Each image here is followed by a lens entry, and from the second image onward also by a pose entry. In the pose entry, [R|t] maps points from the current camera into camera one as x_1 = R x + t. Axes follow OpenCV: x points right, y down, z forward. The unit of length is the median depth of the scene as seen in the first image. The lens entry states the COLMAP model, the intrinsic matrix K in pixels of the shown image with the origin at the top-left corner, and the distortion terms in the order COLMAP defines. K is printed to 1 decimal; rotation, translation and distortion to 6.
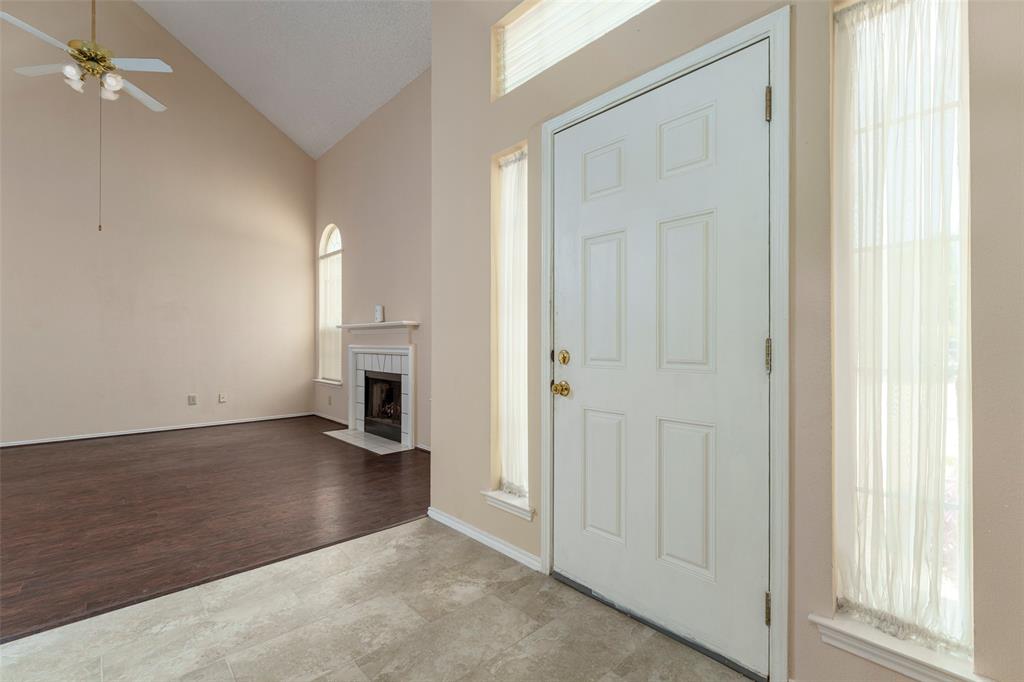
lens RADIAL K [[464.8, 0, 525.0], [0, 464.8, 344.6], [0, 0, 1]] dist [0.002302, 0.000178]
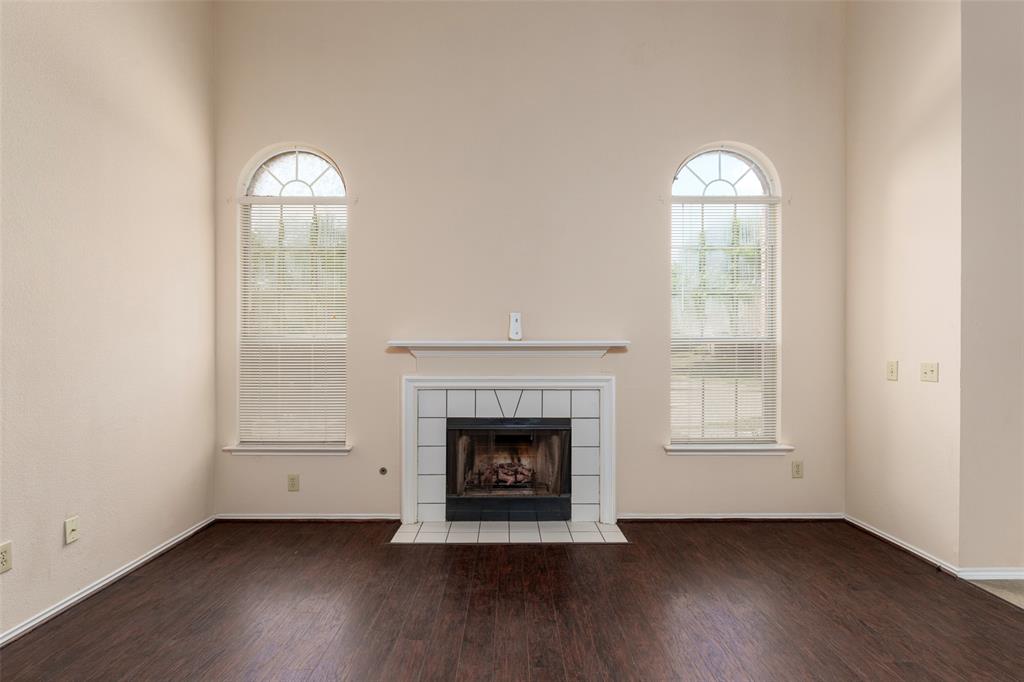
lens RADIAL K [[487.7, 0, 511.4], [0, 487.7, 353.1], [0, 0, 1]] dist [-0.001167, -0.000385]
pose [[0.682399, -0.003997, 0.730969, -0.746742], [0.004721, 0.999988, 0.001060, -0.027077], [-0.730965, 0.002728, 0.682409, 0.518274]]
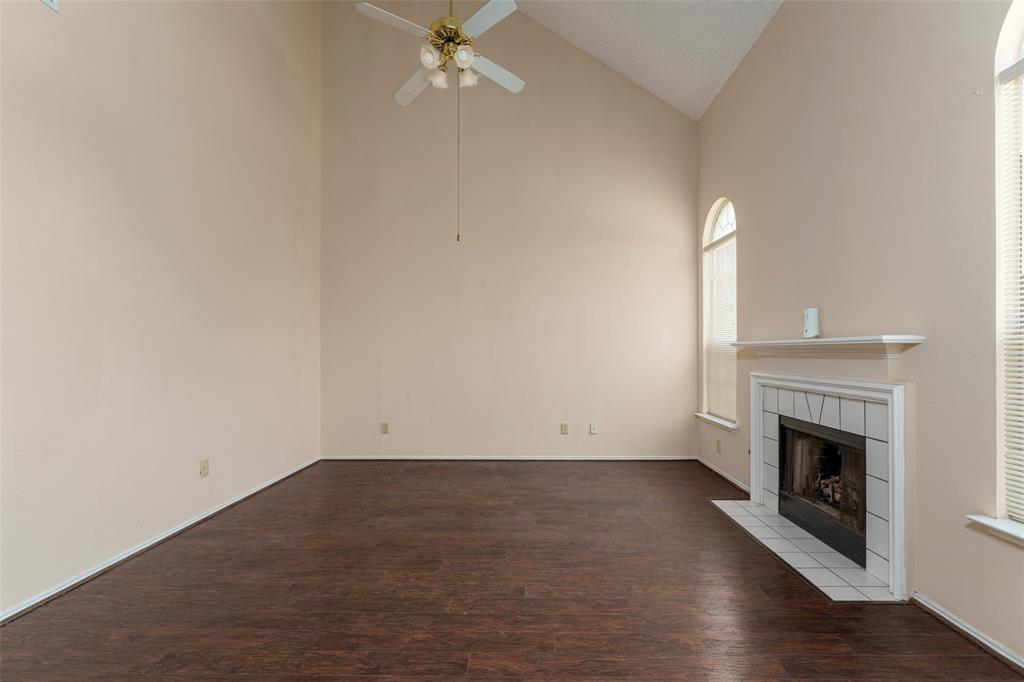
lens RADIAL K [[464.8, 0, 525.0], [0, 464.8, 344.6], [0, 0, 1]] dist [0.002302, 0.000178]
pose [[0.722364, -0.011643, -0.691415, -0.159601], [-0.001249, 0.999835, -0.018141, -0.026350], [0.691512, 0.013968, 0.722230, 0.316310]]
